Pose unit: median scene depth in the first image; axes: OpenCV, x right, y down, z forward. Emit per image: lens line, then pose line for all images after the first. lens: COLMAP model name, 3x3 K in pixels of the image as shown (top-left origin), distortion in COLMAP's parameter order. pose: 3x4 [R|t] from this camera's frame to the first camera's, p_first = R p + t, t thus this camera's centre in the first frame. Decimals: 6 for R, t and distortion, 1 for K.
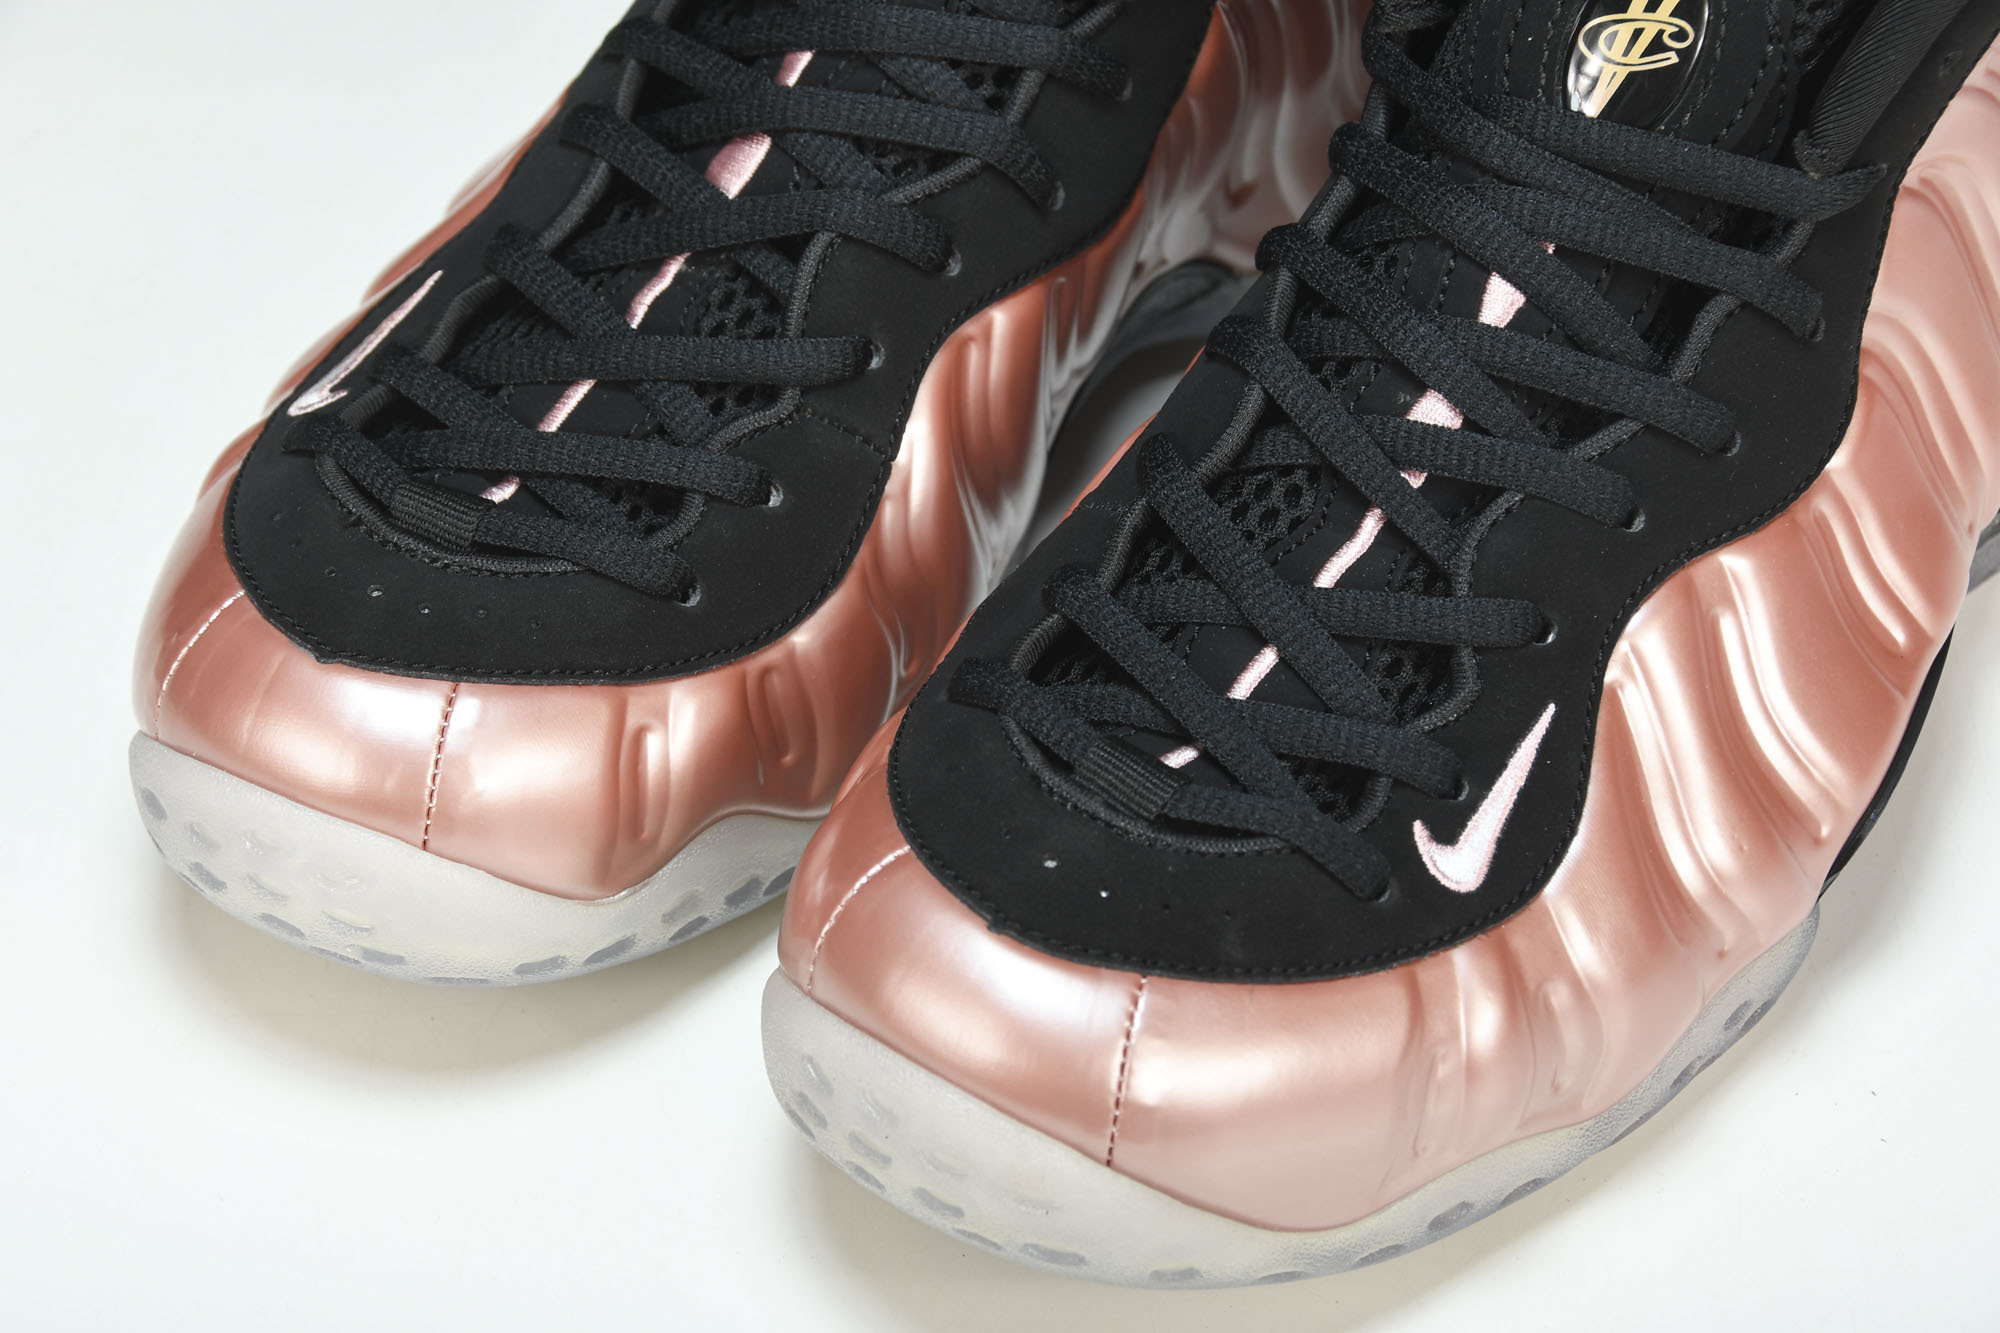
lens RADIAL K [[5494.4, 0, 968.2], [0, 5494.4, 730.7], [0, 0, 1]] dist [0.344109, 0.000000]
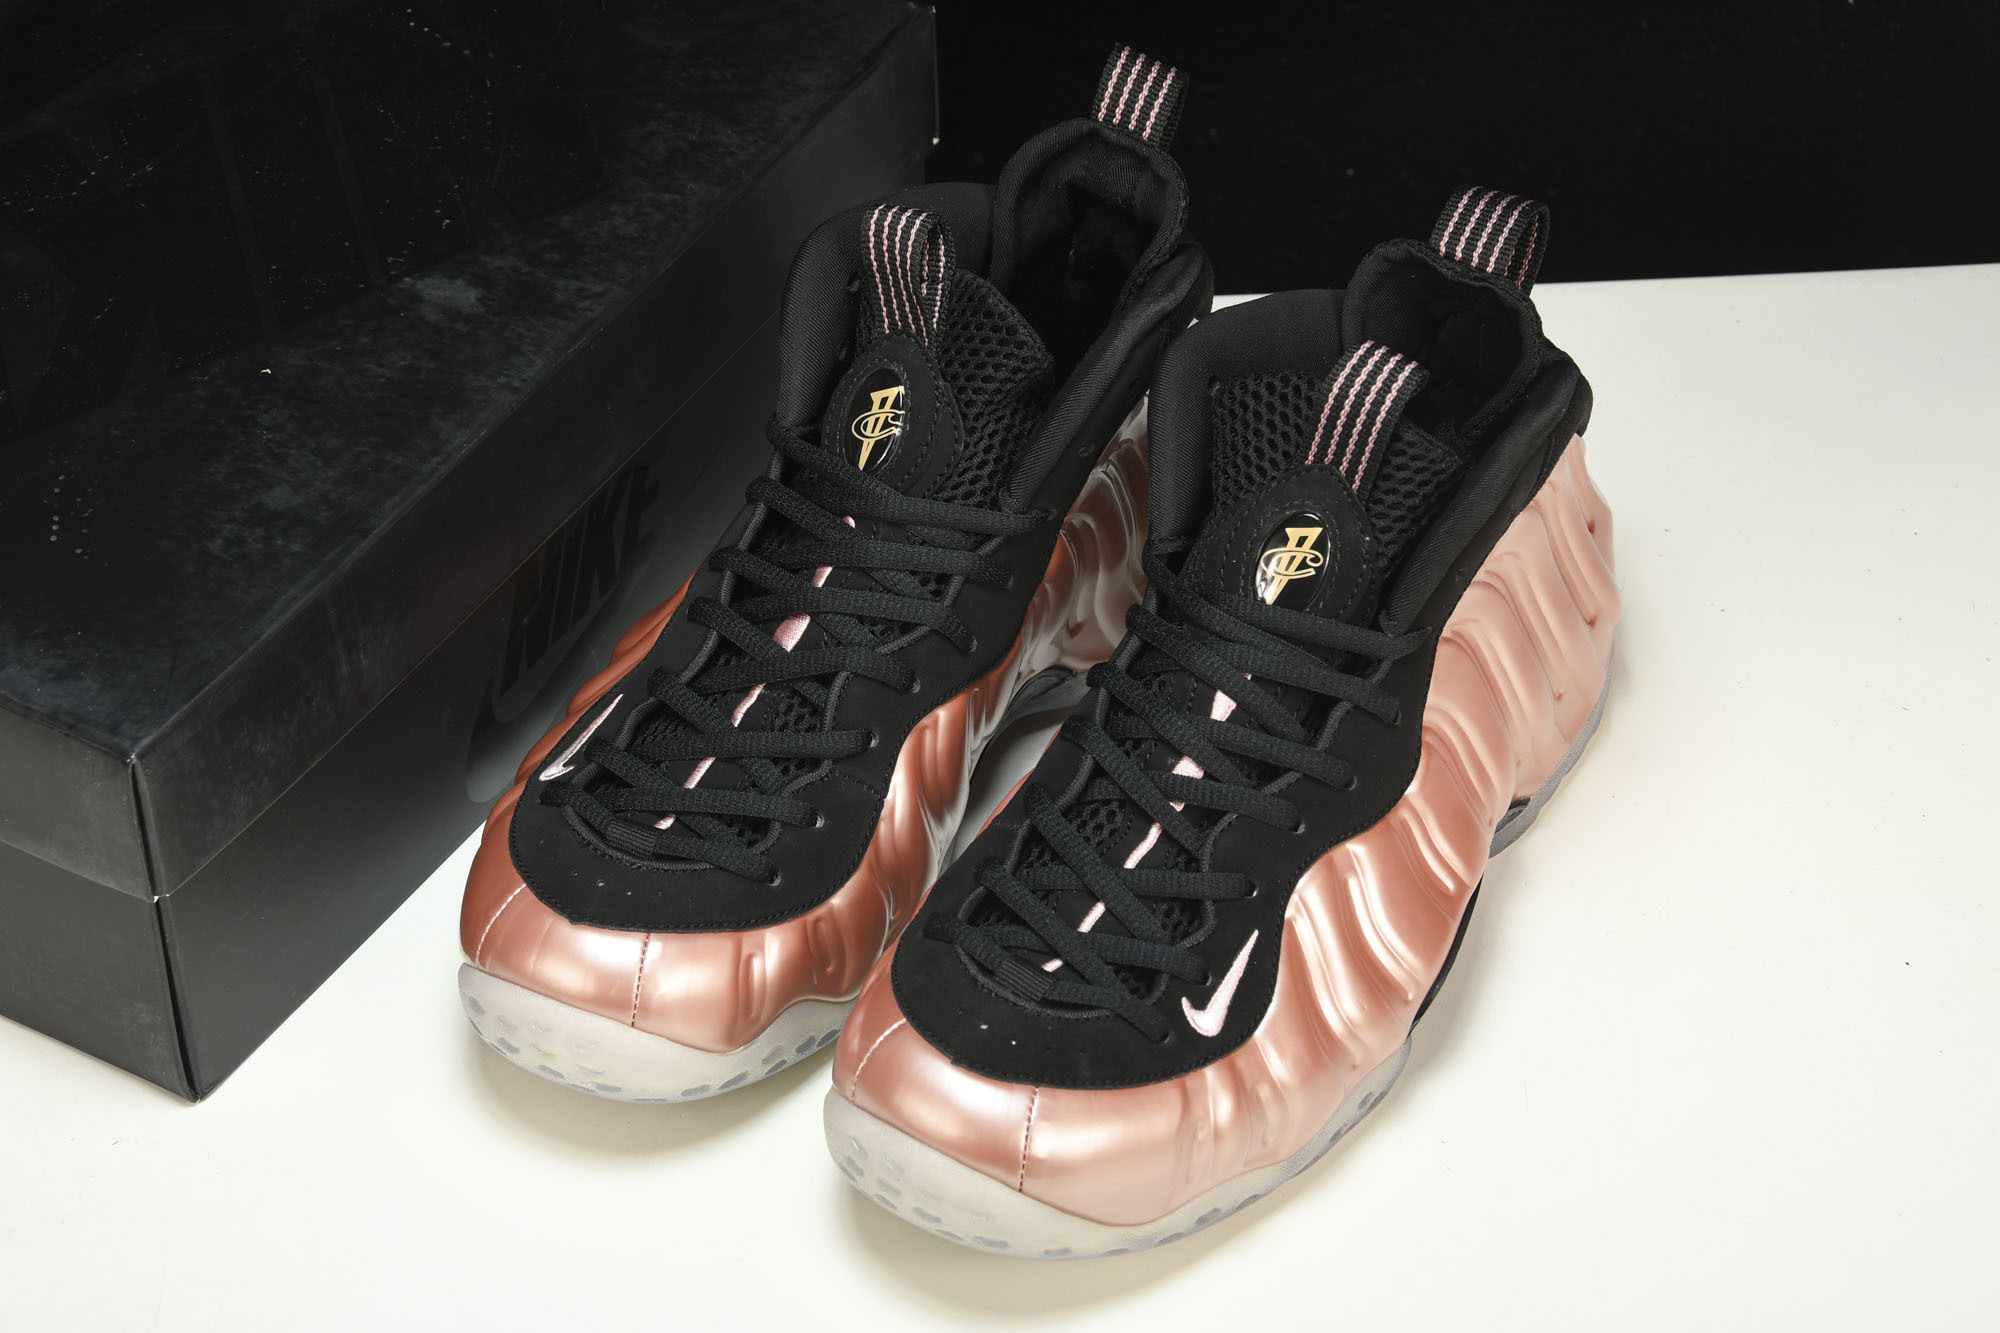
lens RADIAL K [[5120.4, 0, 1009.4], [0, 5120.4, 701.4], [0, 0, 1]] dist [0.405052, 0.000000]
pose [[0.998944, -0.023162, 0.039669, -0.039703], [0.024363, 0.999251, -0.030065, -0.030799], [-0.038943, 0.031000, 0.998760, -0.671421]]
